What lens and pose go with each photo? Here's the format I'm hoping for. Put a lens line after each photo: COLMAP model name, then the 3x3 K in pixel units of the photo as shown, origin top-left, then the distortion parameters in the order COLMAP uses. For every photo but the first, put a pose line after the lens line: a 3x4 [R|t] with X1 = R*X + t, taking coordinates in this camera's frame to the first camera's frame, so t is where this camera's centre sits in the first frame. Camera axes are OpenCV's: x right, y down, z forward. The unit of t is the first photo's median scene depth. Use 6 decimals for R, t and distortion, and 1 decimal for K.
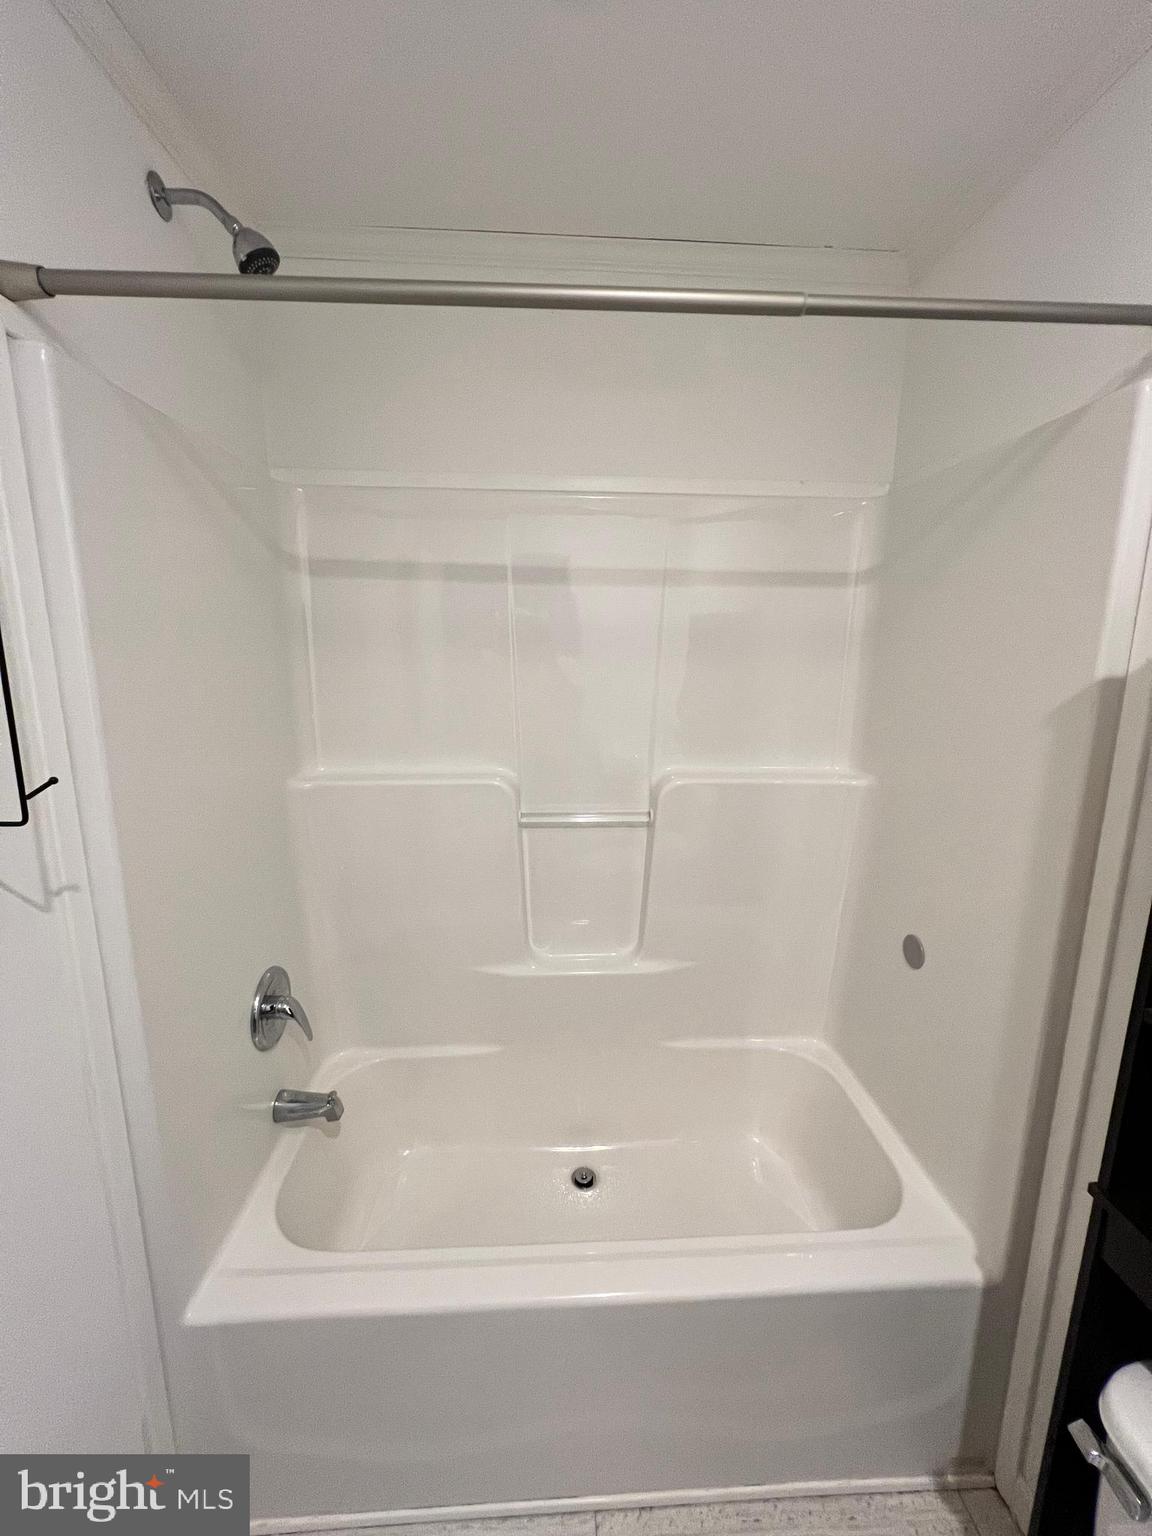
lens RADIAL K [[613.0, 0, 575.3], [0, 613.0, 763.5], [0, 0, 1]] dist [0.000911, 0.000077]
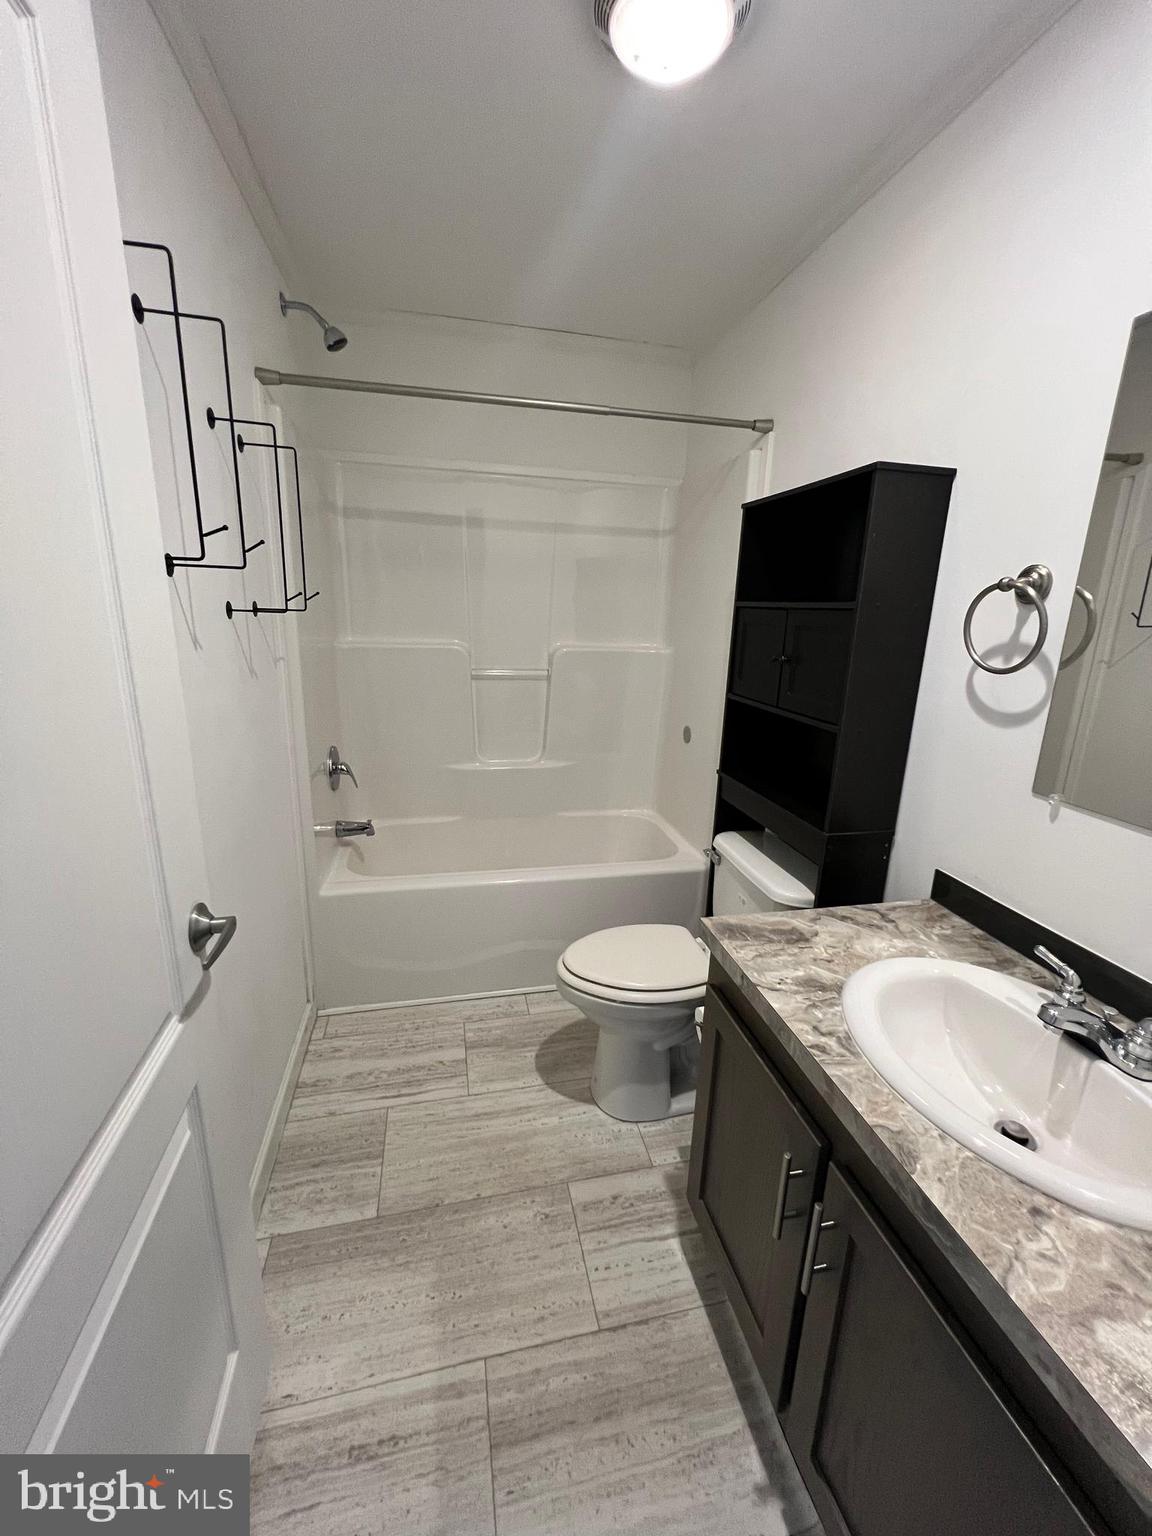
lens RADIAL K [[613.0, 0, 571.2], [0, 613.0, 764.8], [0, 0, 1]] dist [0.000911, 0.000077]
pose [[0.989631, -0.010770, 0.143227, -0.065311], [-0.000076, 0.997146, 0.075504, 0.222778], [-0.143631, -0.074732, 0.986806, -0.730365]]
